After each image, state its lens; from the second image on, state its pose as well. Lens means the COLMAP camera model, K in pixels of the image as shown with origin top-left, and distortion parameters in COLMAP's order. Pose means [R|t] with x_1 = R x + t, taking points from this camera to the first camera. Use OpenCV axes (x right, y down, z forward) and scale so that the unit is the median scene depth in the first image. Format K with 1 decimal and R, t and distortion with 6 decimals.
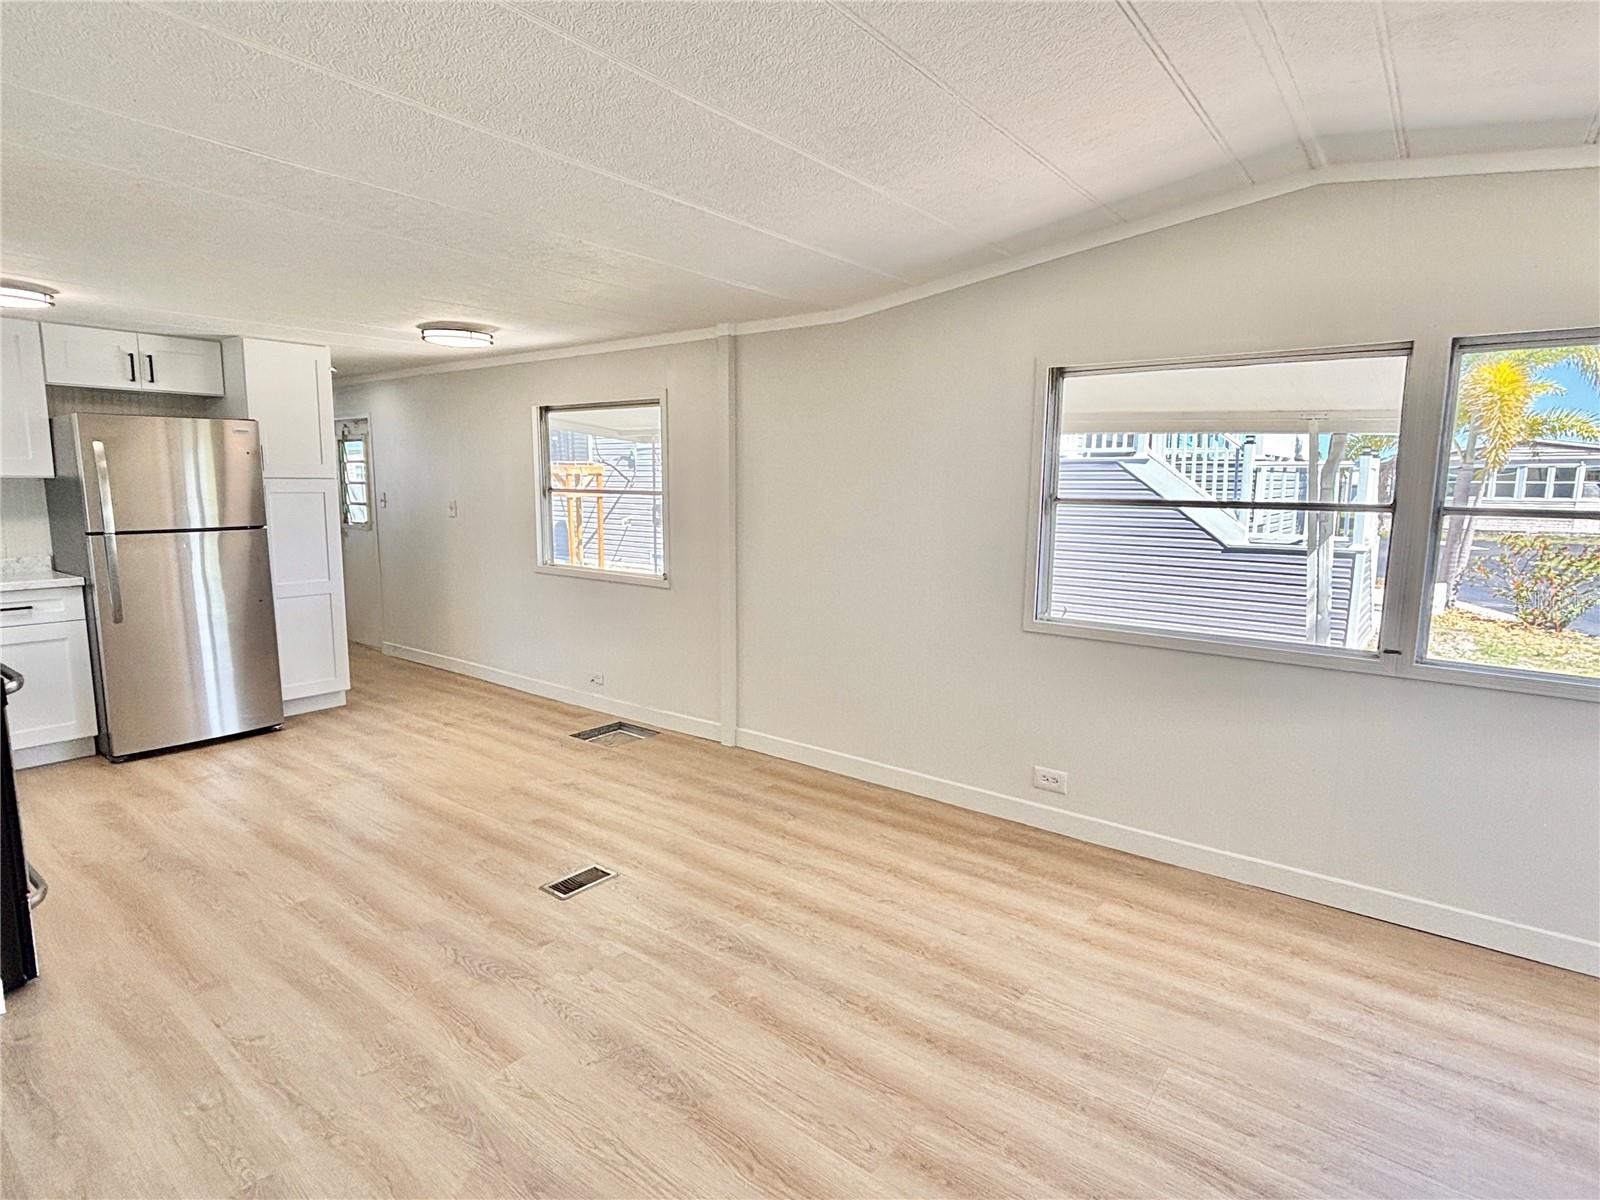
lens RADIAL K [[855.3, 0, 804.9], [0, 855.3, 606.4], [0, 0, 1]] dist [-0.025124, -0.001179]
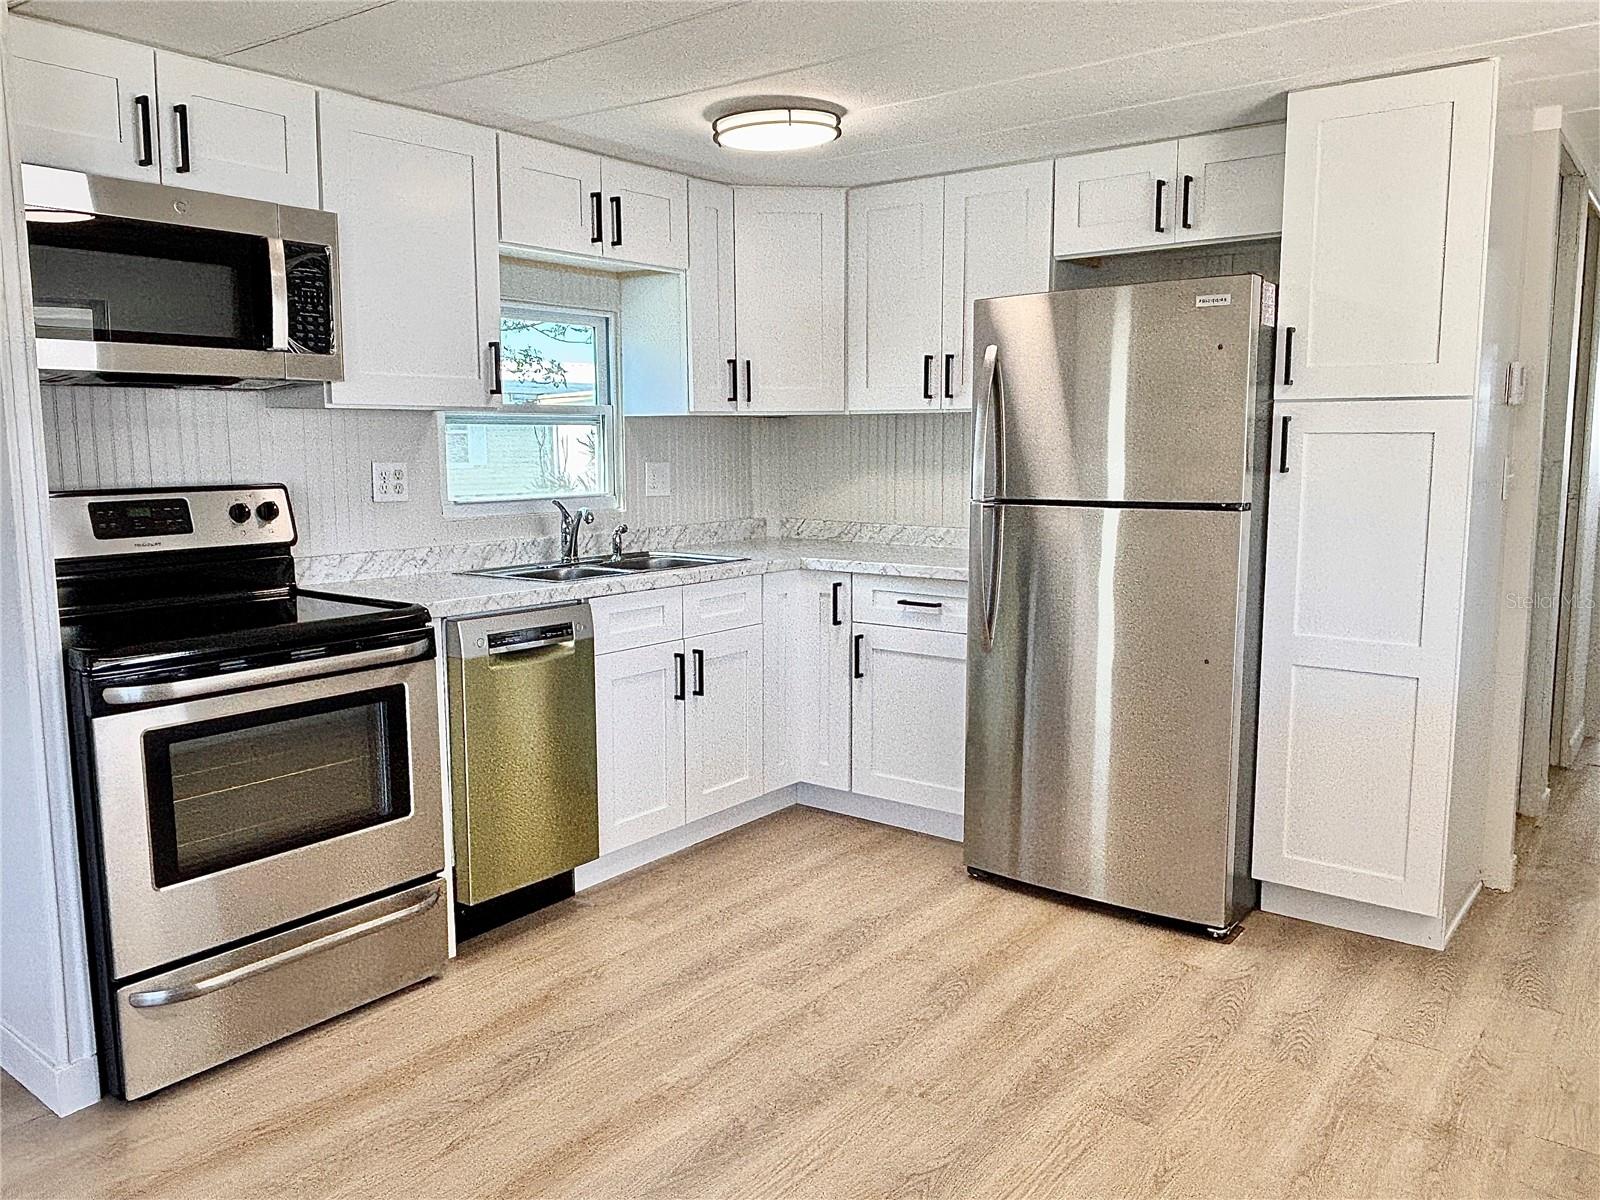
lens RADIAL K [[1227.7, 0, 766.4], [0, 1227.7, 590.3], [0, 0, 1]] dist [0.027937, -0.005613]
pose [[-0.012519, 0.118438, -0.992883, 0.061567], [-0.131921, 0.984085, 0.119052, -0.150736], [0.991181, 0.132473, 0.003305, 1.186541]]
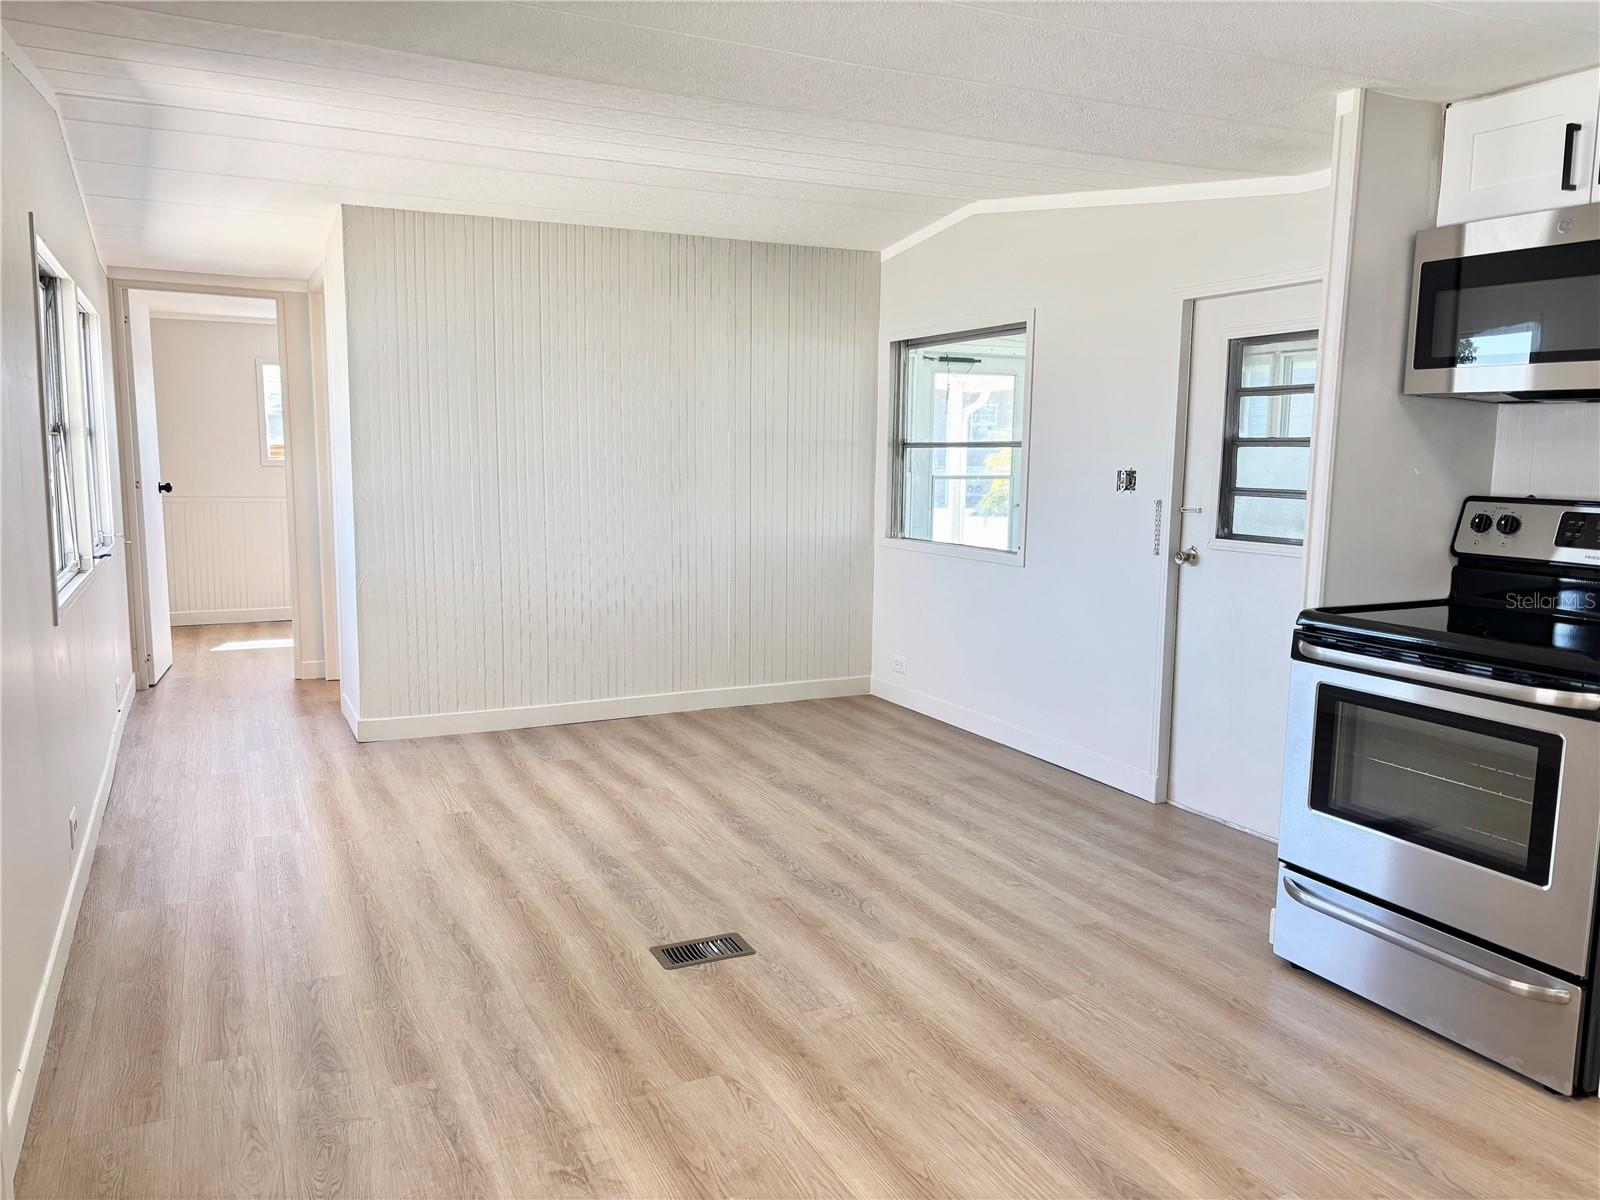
lens RADIAL K [[1227.7, 0, 795.3], [0, 1227.7, 606.3], [0, 0, 1]] dist [0.027937, -0.005613]
pose [[-0.895286, -0.080834, 0.438097, -0.809026], [0.043542, 0.962814, 0.266633, -0.261896], [-0.443359, 0.257788, -0.858474, 1.866593]]
